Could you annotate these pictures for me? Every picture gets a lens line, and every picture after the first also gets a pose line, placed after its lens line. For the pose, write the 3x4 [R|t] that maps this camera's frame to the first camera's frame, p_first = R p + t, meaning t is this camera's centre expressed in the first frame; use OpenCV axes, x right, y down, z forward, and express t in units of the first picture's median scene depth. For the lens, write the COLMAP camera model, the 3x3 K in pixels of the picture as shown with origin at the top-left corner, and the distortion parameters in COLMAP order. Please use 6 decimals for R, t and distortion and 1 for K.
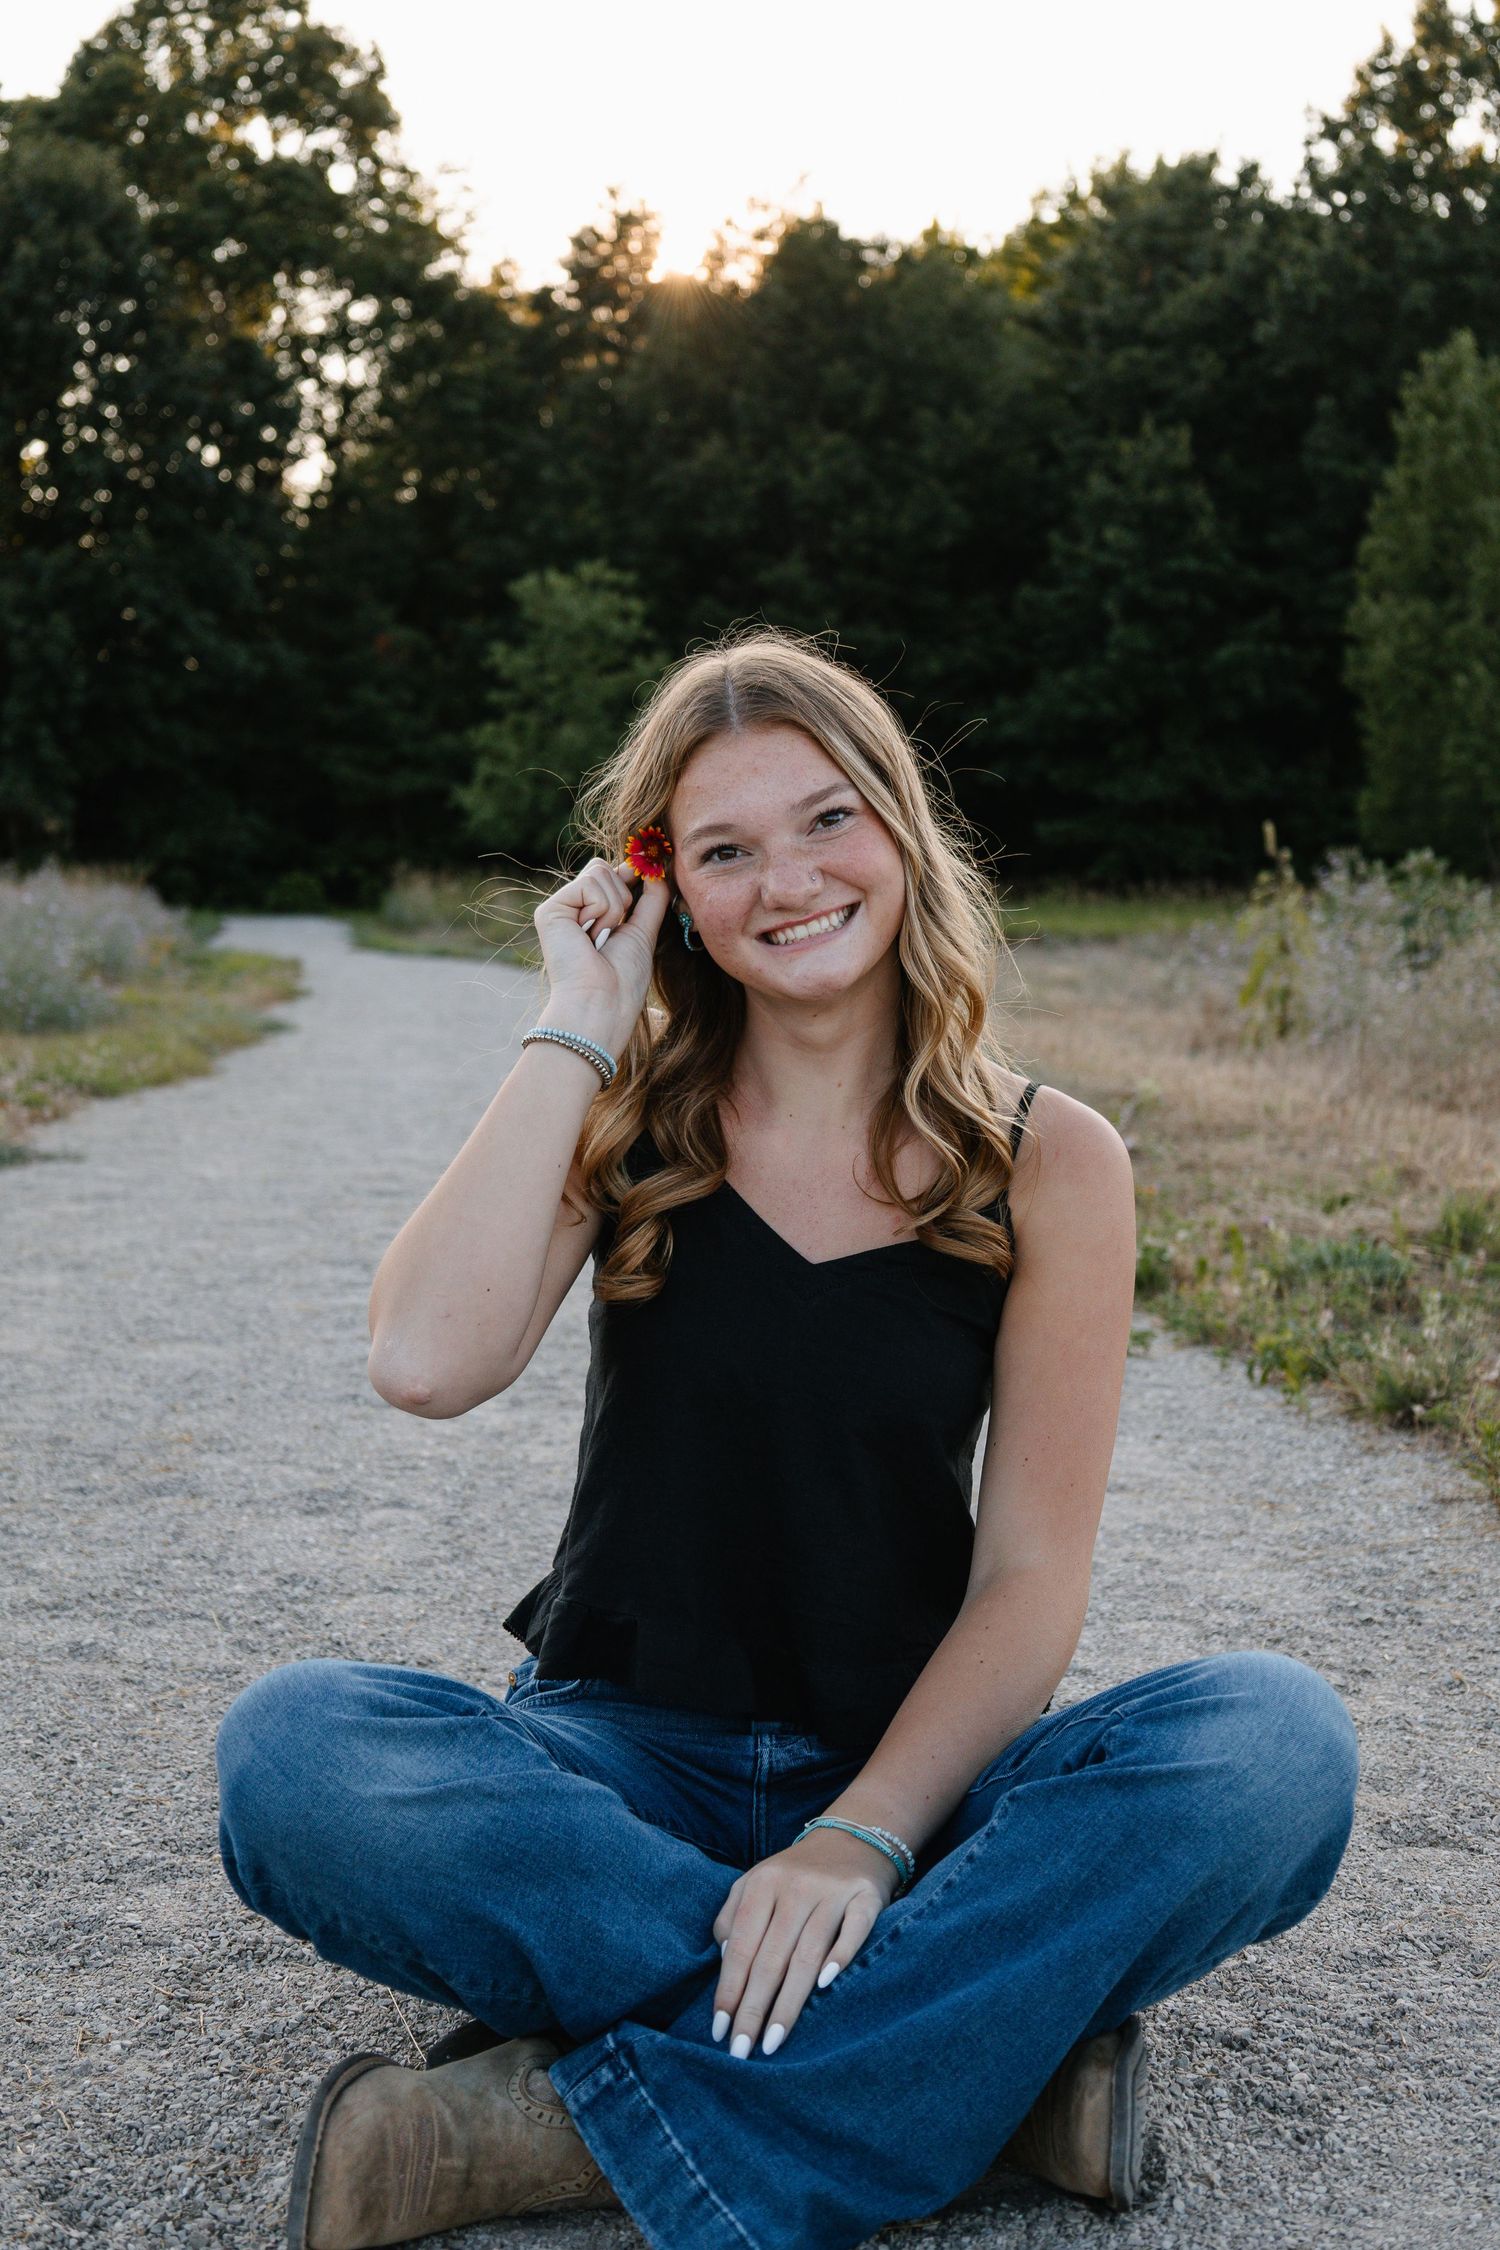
lens RADIAL K [[3107.2, 0, 750.0], [0, 3107.2, 1125.0], [0, 0, 1]] dist [0.018911, 0.102034]
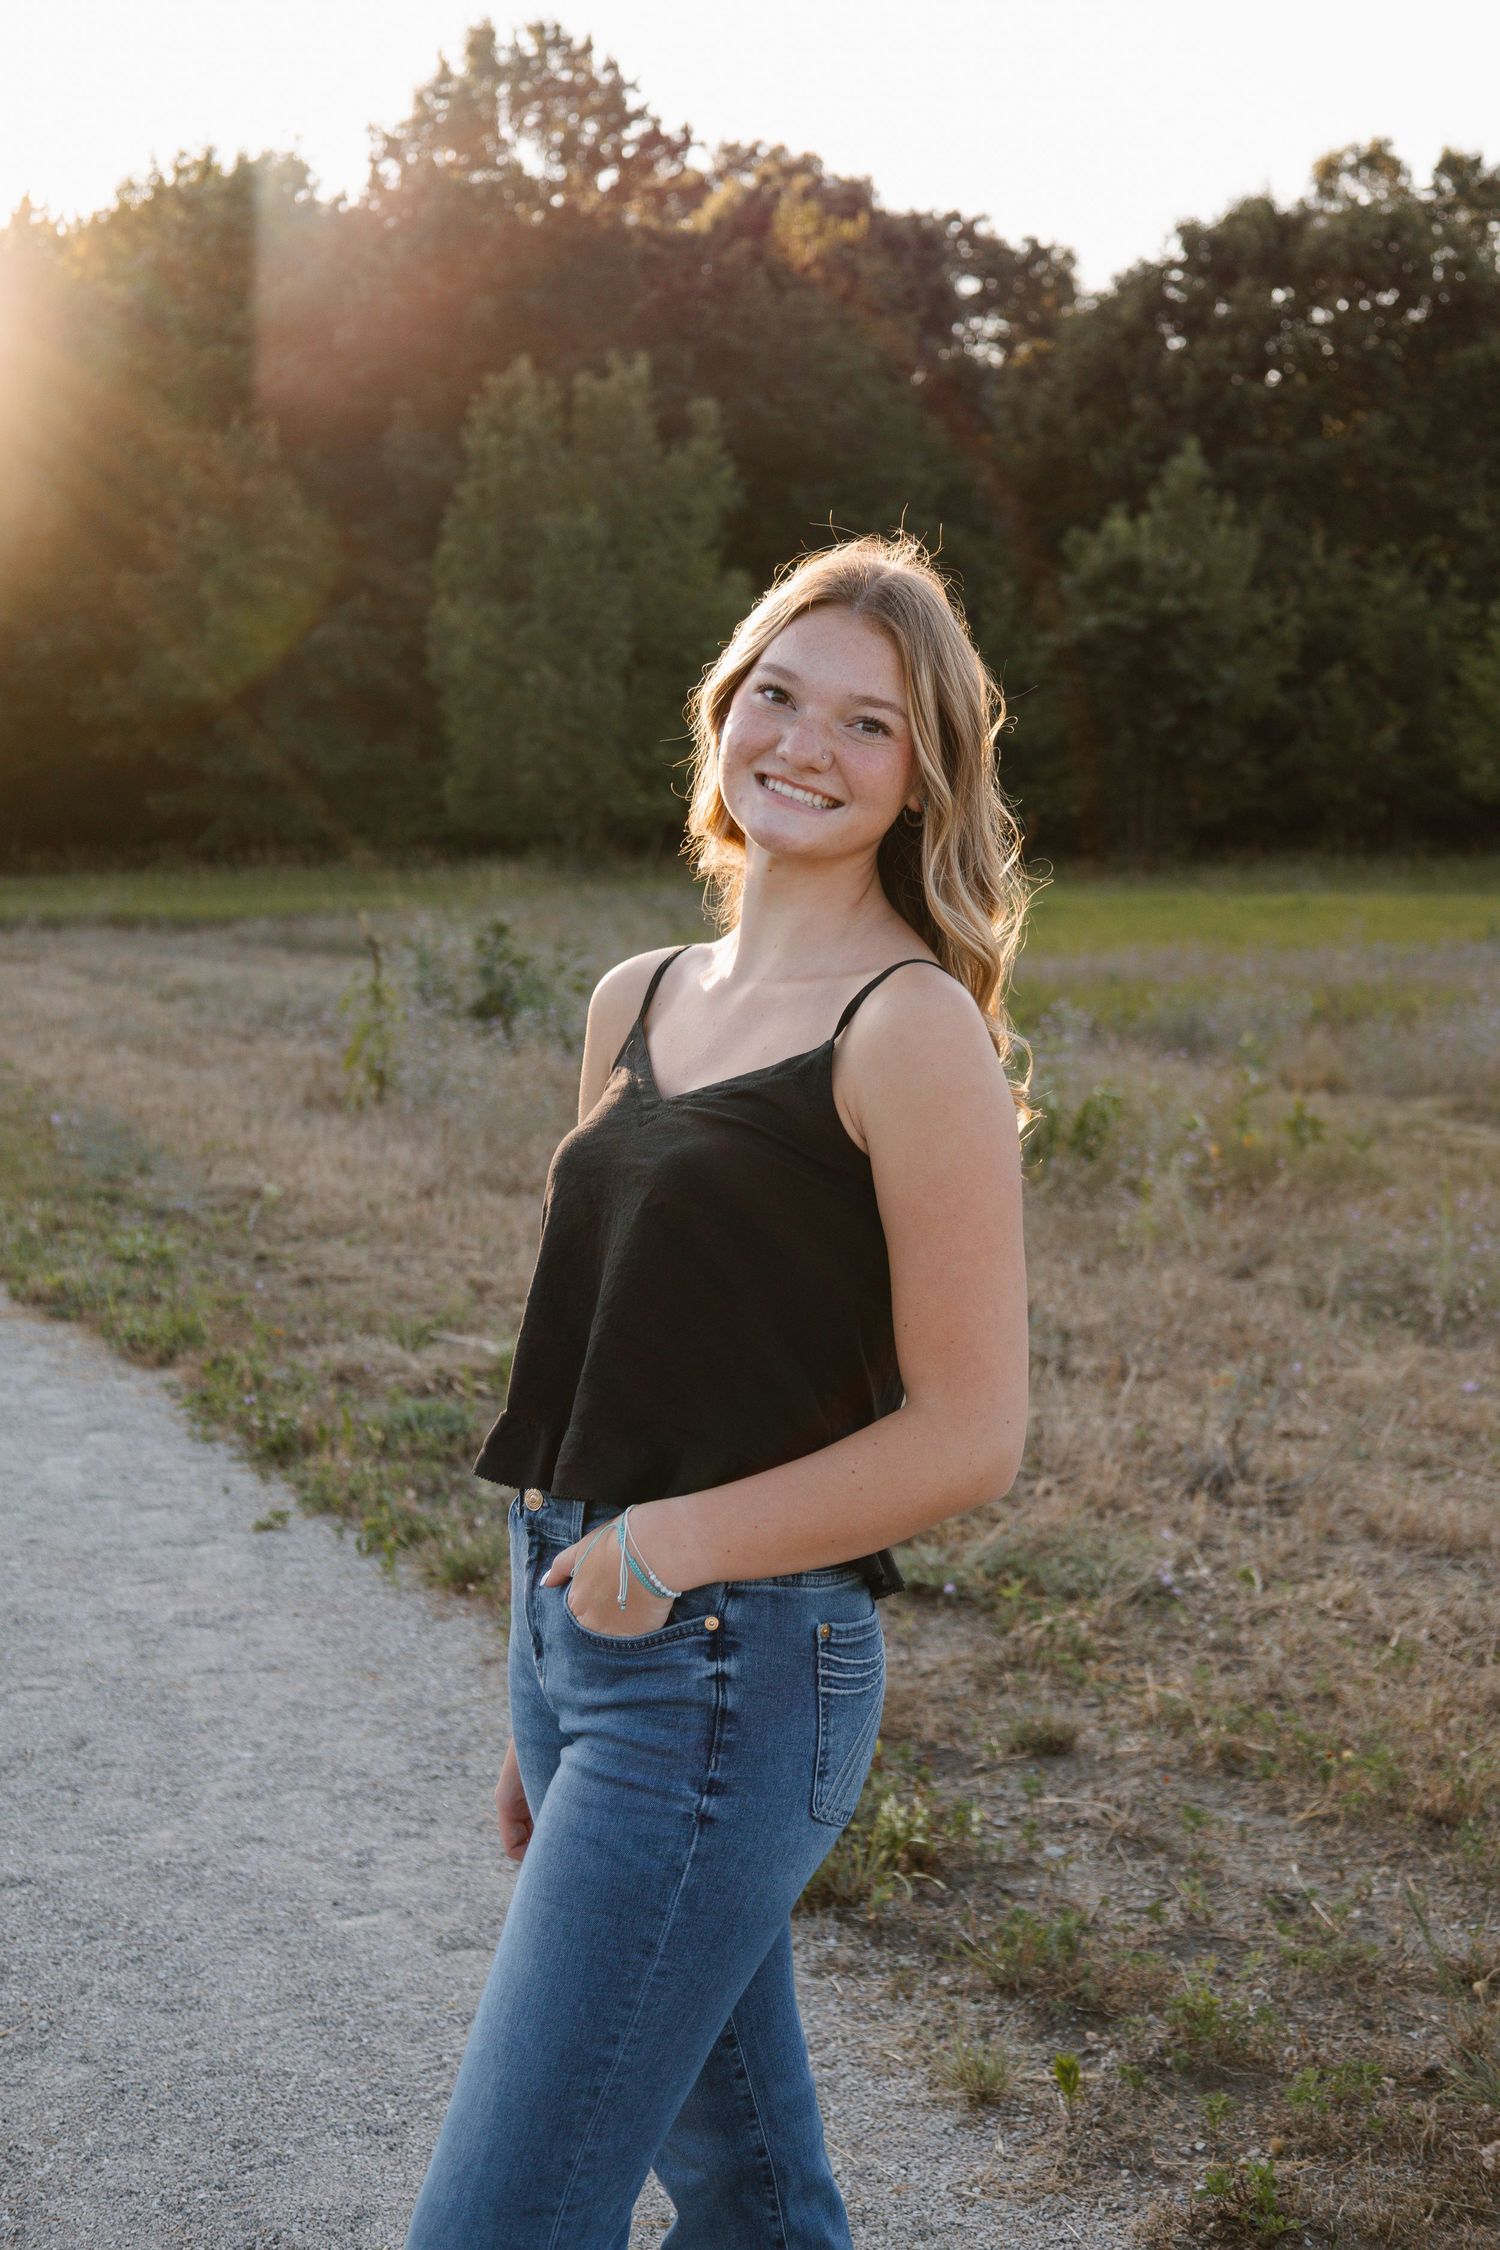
lens RADIAL K [[3107.2, 0, 750.0], [0, 3107.2, 1125.0], [0, 0, 1]] dist [0.018911, 0.102034]
pose [[0.959403, -0.044014, 0.278585, -0.055542], [0.029734, 0.998028, 0.055280, -0.187350], [-0.280468, -0.044752, 0.958819, -0.407749]]
